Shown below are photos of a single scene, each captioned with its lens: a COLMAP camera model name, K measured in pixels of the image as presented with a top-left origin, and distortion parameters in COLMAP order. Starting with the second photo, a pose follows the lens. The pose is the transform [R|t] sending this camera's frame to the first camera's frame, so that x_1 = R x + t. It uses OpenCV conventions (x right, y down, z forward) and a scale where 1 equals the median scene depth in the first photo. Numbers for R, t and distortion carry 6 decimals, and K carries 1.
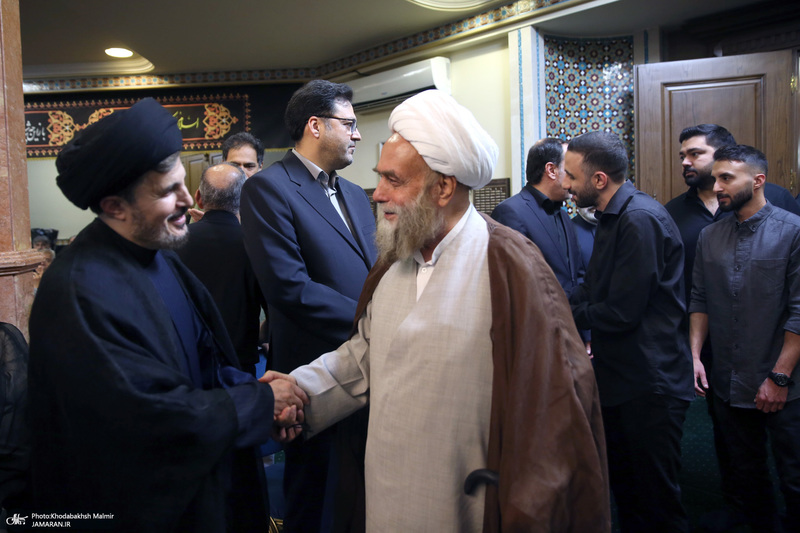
lens RADIAL K [[565.6, 0, 378.3], [0, 565.6, 252.3], [0, 0, 1]] dist [-0.116317, 0.087761]
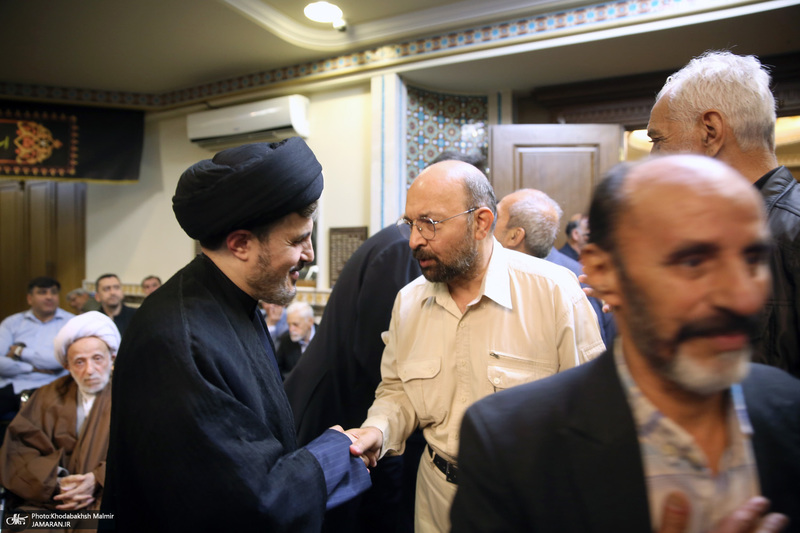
lens RADIAL K [[536.5, 0, 398.7], [0, 536.5, 267.9], [0, 0, 1]] dist [-0.112806, 0.079020]
pose [[0.947280, 0.029383, 0.319057, -0.008206], [-0.012111, 0.998358, -0.055983, -0.009251], [-0.320178, 0.049168, 0.946081, 0.112608]]
